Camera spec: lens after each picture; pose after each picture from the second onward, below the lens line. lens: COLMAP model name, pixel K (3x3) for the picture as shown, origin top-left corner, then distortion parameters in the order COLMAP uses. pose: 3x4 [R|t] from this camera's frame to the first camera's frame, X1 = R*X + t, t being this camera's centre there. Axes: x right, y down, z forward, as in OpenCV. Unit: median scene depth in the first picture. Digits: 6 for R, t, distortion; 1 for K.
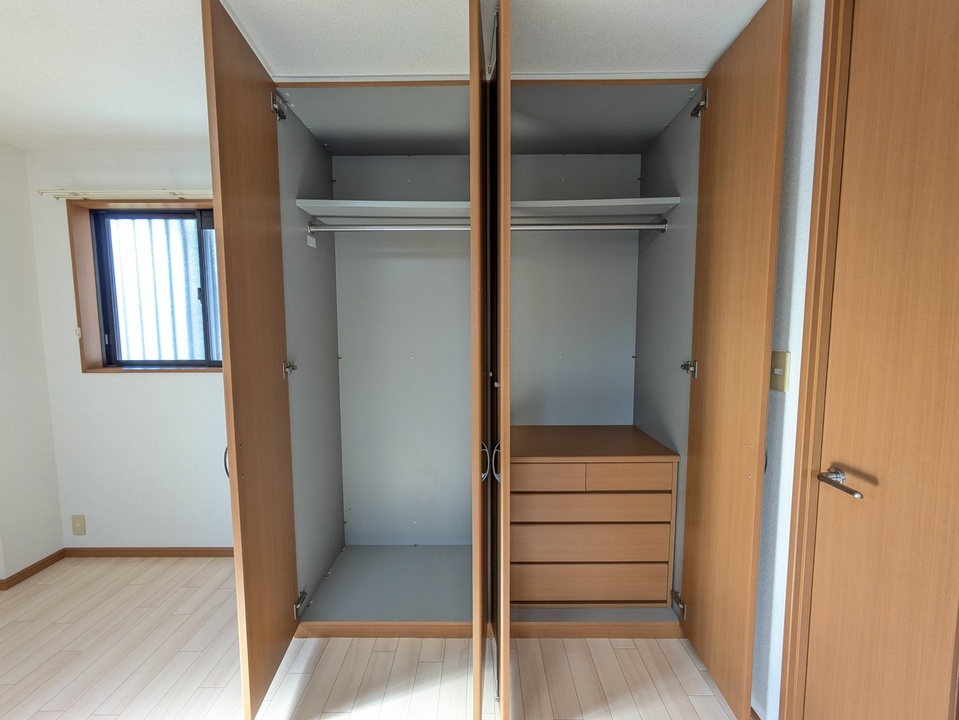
lens RADIAL K [[378.9, 0, 476.9], [0, 378.9, 360.1], [0, 0, 1]] dist [-0.003675, 0.001347]
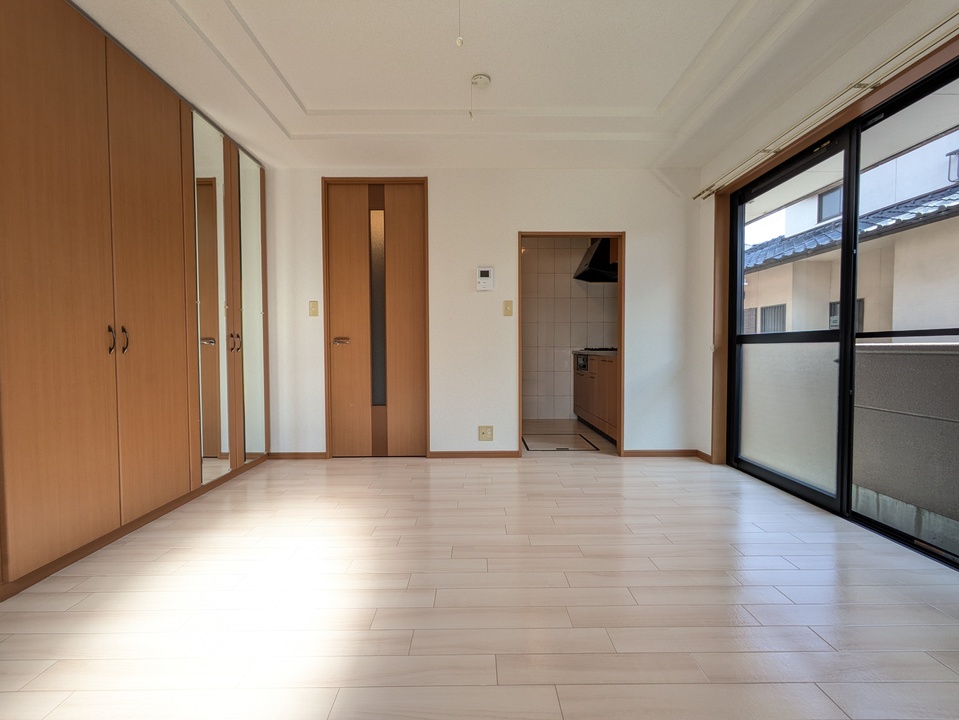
lens RADIAL K [[378.9, 0, 478.8], [0, 378.9, 359.7], [0, 0, 1]] dist [-0.003675, 0.001347]
pose [[-0.012678, -0.026007, 0.999581, -0.951757], [0.086336, 0.995900, 0.027006, 0.210161], [-0.996185, 0.086642, -0.010381, -0.040187]]
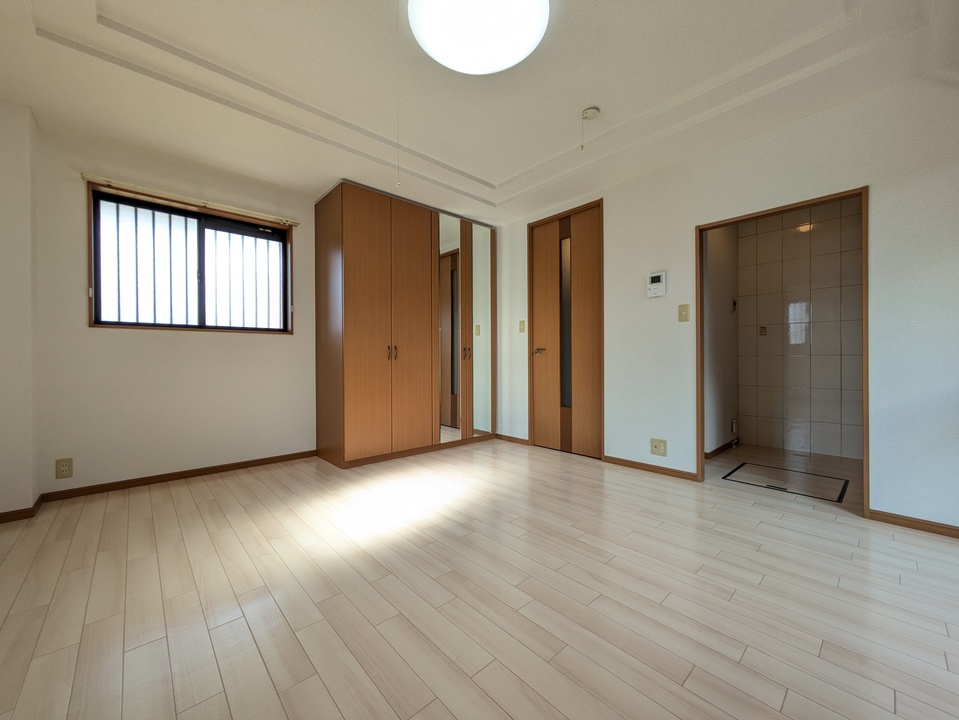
lens RADIAL K [[378.9, 0, 479.3], [0, 378.9, 359.9], [0, 0, 1]] dist [-0.003675, 0.001347]
pose [[0.735483, -0.001668, 0.677541, -0.915319], [0.056817, 0.996627, -0.059223, 0.259011], [-0.675157, 0.082054, 0.733096, -0.617852]]
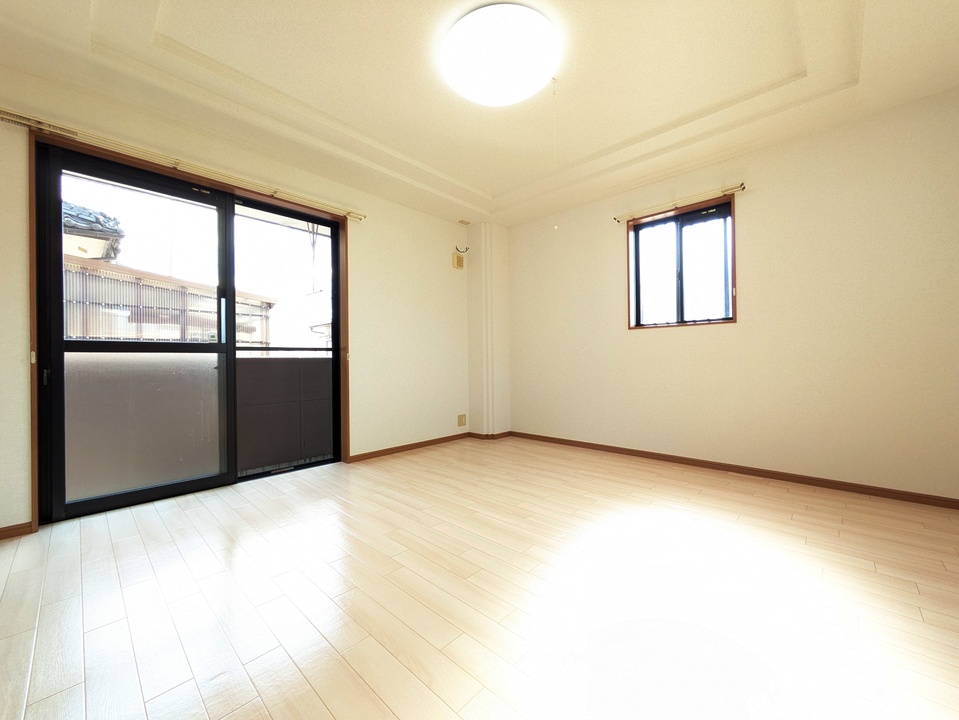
lens RADIAL K [[378.9, 0, 479.1], [0, 378.9, 358.2], [0, 0, 1]] dist [-0.003675, 0.001347]
pose [[-0.679839, 0.006997, -0.733328, 0.259228], [-0.046757, 0.997507, 0.052864, 0.183511], [0.731870, 0.070227, -0.677816, 0.469438]]
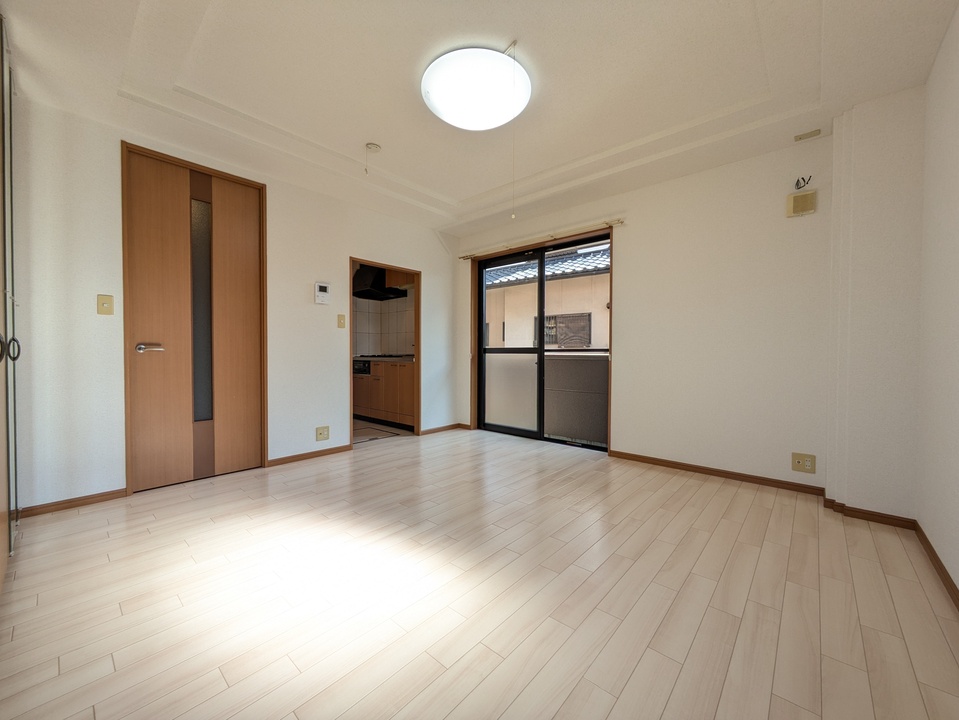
lens RADIAL K [[378.9, 0, 478.9], [0, 378.9, 358.1], [0, 0, 1]] dist [-0.003675, 0.001347]
pose [[-0.749234, -0.007811, 0.662260, -1.049587], [0.054392, 0.995827, 0.073281, 0.139297], [-0.660068, 0.090926, -0.745682, 0.630760]]
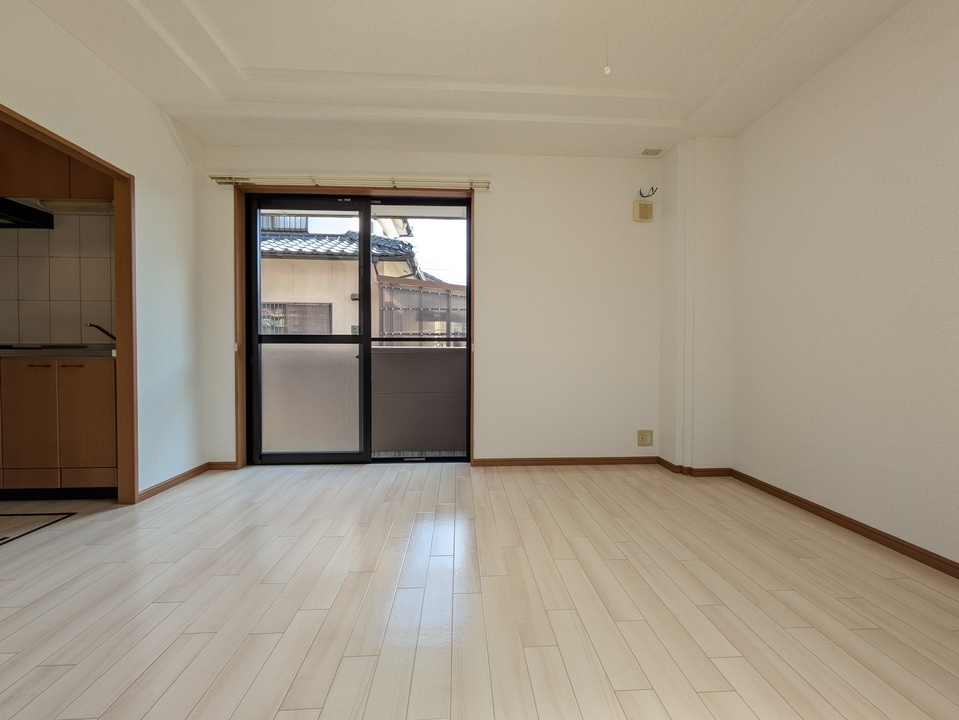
lens RADIAL K [[378.9, 0, 478.7], [0, 378.9, 359.2], [0, 0, 1]] dist [-0.003675, 0.001347]
pose [[-0.998244, 0.002900, -0.059171, -0.386394], [-0.002896, 0.995219, 0.097627, 0.191672], [0.059171, 0.097627, -0.993463, 0.409264]]
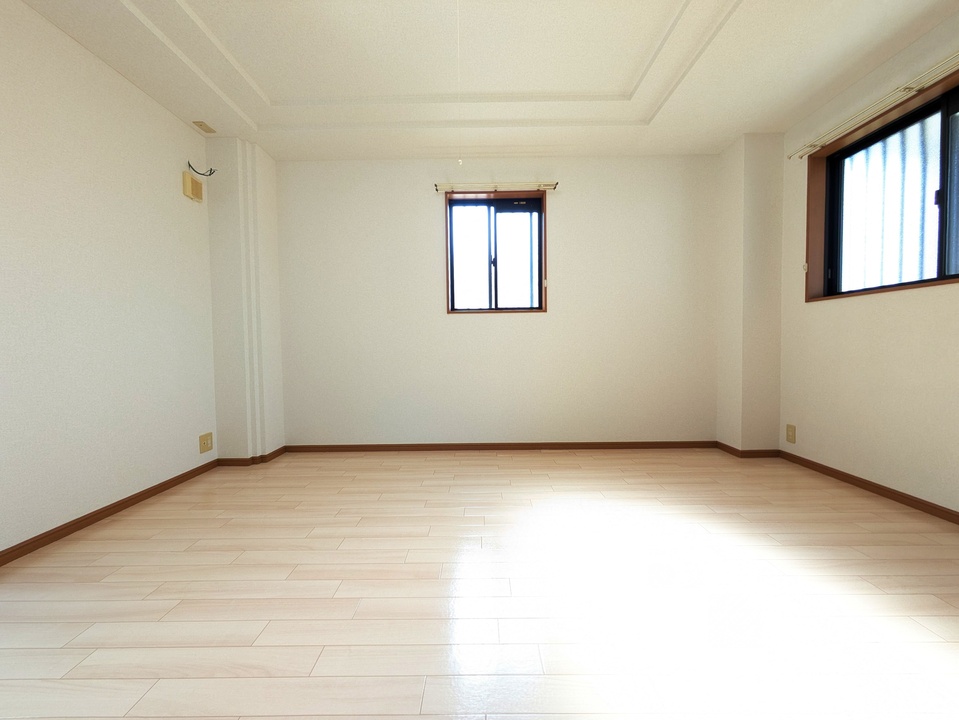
lens RADIAL K [[378.9, 0, 478.3], [0, 378.9, 359.0], [0, 0, 1]] dist [-0.003675, 0.001347]
pose [[-0.001466, 0.039769, -0.999208, 0.126011], [-0.068992, 0.996824, 0.039775, 0.222753], [0.997616, 0.068996, 0.001283, 0.002616]]
